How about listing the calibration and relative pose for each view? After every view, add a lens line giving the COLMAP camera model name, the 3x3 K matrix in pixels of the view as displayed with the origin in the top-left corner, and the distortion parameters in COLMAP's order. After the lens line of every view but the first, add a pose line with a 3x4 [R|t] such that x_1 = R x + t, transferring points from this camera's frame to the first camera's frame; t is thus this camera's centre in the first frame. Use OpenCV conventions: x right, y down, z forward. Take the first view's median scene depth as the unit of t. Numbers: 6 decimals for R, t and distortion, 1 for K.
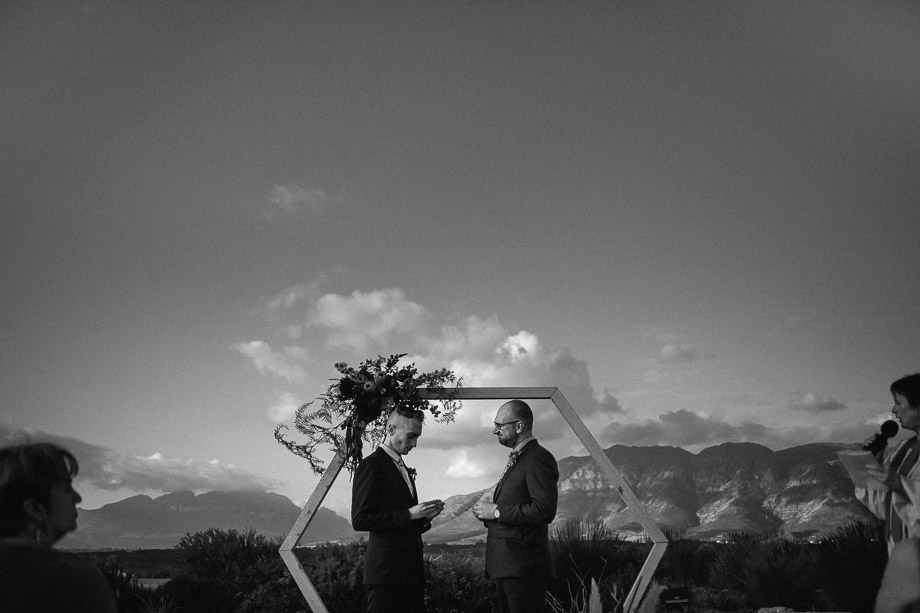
lens RADIAL K [[932.7, 0, 459.7], [0, 932.7, 305.6], [0, 0, 1]] dist [-0.047455, 0.000000]
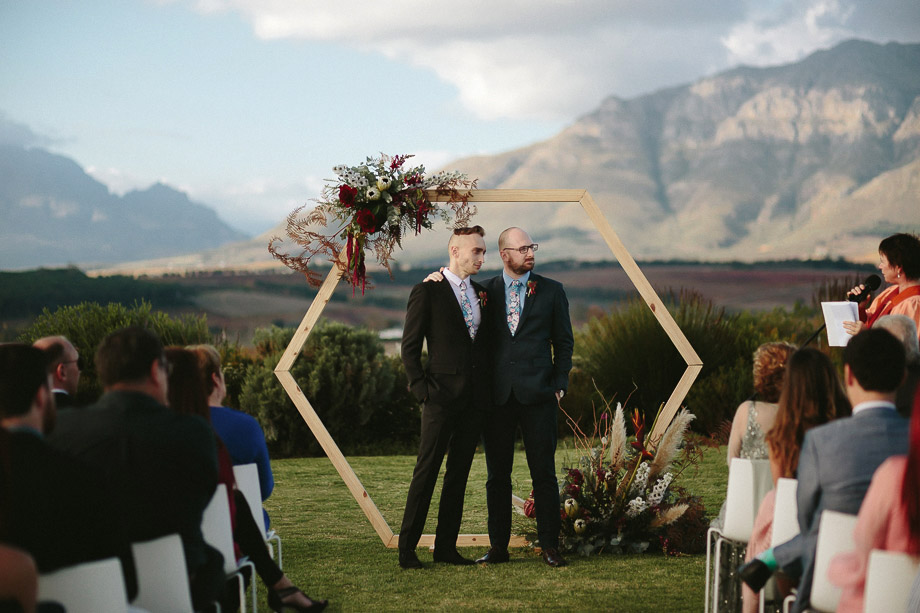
lens RADIAL K [[2213.7, 0, 460.5], [0, 2213.7, 306.8], [0, 0, 1]] dist [0.463351, 0.000000]
pose [[0.999973, 0.002443, -0.006947, 0.001712], [-0.000504, 0.963857, 0.266420, -0.363919], [0.007347, -0.266409, 0.963832, -1.041035]]
